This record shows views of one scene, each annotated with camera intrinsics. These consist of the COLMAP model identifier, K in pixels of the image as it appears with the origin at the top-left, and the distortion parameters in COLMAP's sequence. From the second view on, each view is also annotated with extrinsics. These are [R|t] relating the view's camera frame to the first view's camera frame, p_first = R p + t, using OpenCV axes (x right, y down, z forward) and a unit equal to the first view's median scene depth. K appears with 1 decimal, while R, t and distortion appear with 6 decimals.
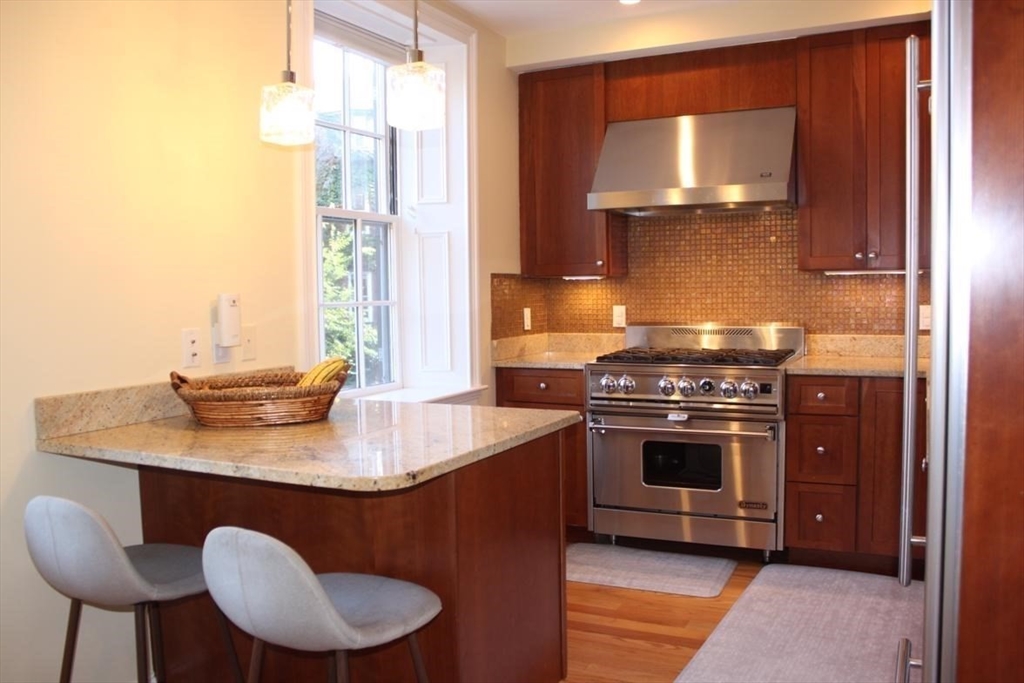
lens RADIAL K [[859.2, 0, 512.0], [0, 859.2, 341.5], [0, 0, 1]] dist [-0.173805, 0.139381]
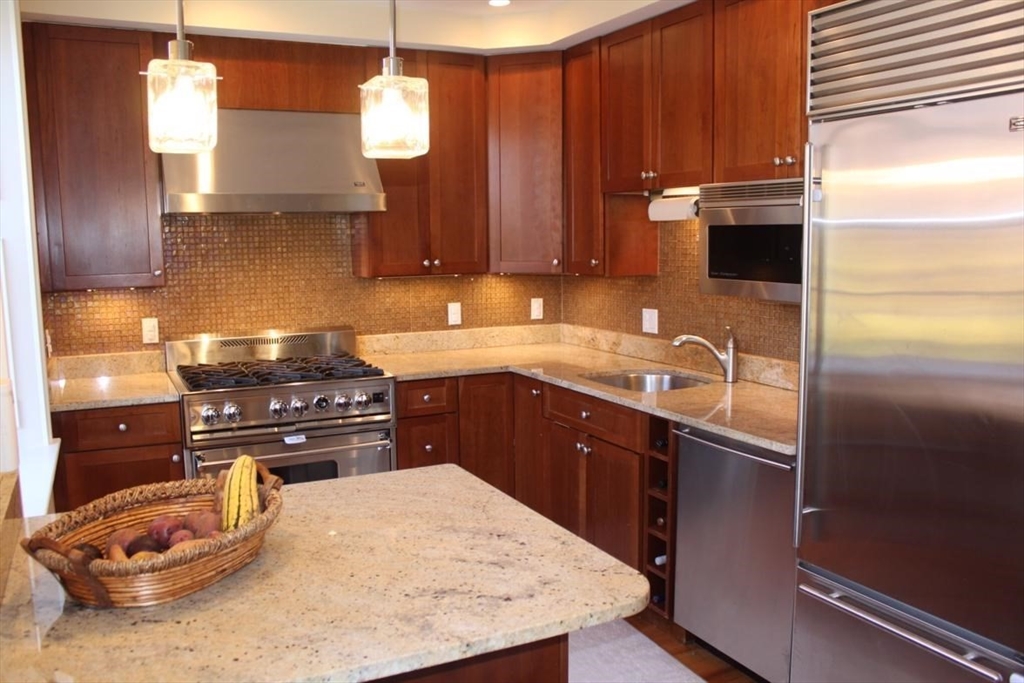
lens RADIAL K [[859.2, 0, 512.0], [0, 859.2, 341.5], [0, 0, 1]] dist [-0.173805, 0.139381]
pose [[0.597650, -0.088171, 0.796894, -0.347439], [0.049013, 0.996094, 0.073452, -0.066200], [-0.800257, -0.004841, 0.599637, 0.215257]]
